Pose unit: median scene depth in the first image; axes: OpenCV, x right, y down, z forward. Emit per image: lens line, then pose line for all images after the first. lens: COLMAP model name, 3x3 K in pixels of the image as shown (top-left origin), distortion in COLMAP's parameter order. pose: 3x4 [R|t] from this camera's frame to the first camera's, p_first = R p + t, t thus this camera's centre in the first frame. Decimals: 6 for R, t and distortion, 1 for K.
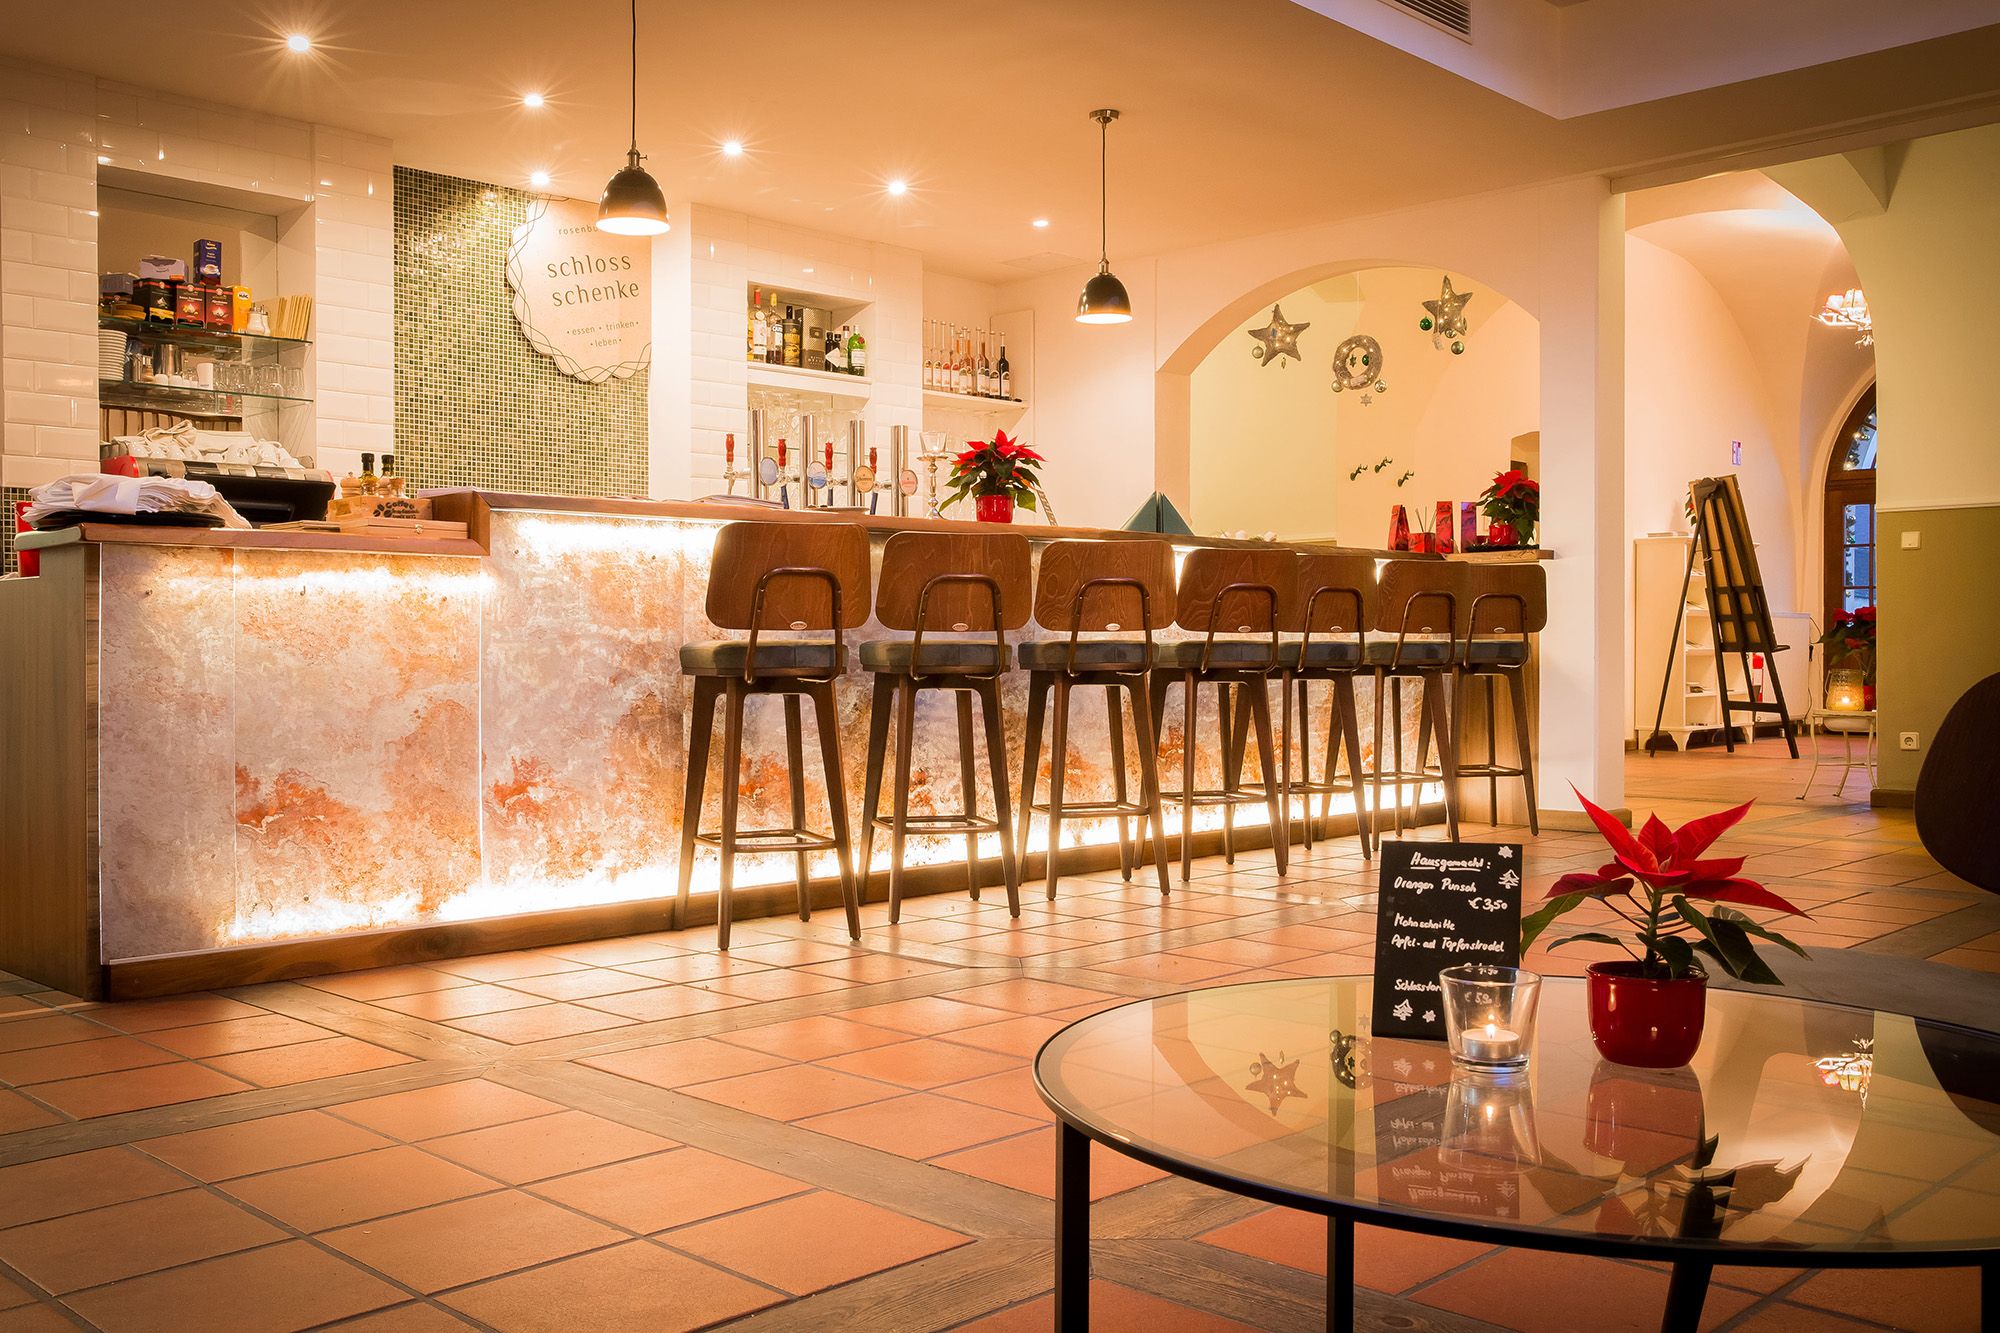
lens RADIAL K [[1797.7, 0, 998.9], [0, 1797.7, 660.3], [0, 0, 1]] dist [-0.023323, -0.000350]
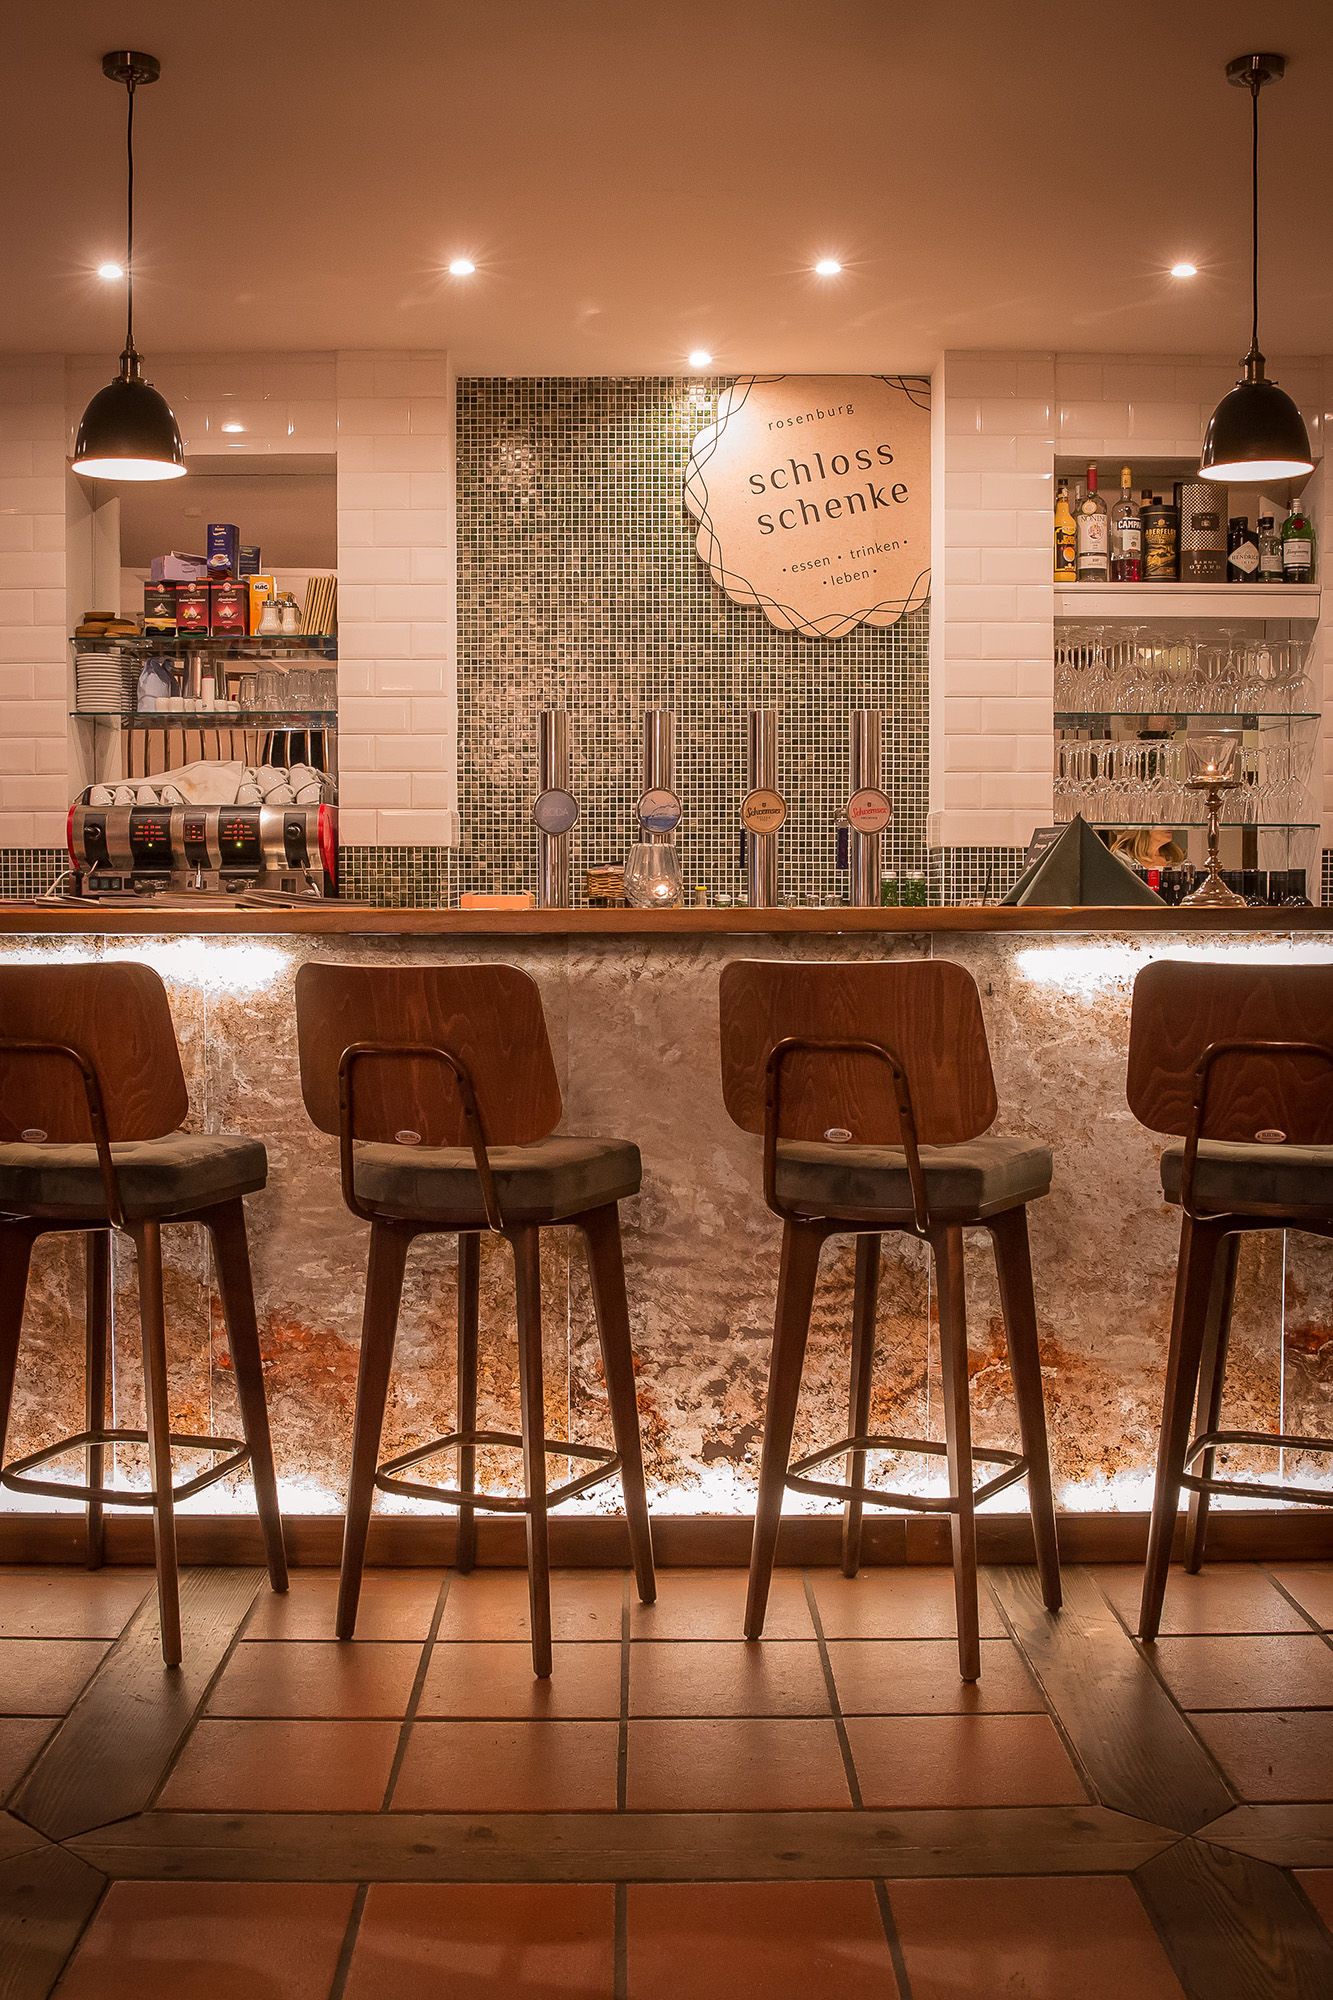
lens RADIAL K [[2118.3, 0, 665.1], [0, 2118.3, 1008.1], [0, 0, 1]] dist [-0.096876, 0.000000]
pose [[0.700026, 0.045714, -0.712652, 0.320170], [-0.007833, 0.998380, 0.056349, -0.061854], [0.714074, -0.033864, 0.699251, 0.405388]]
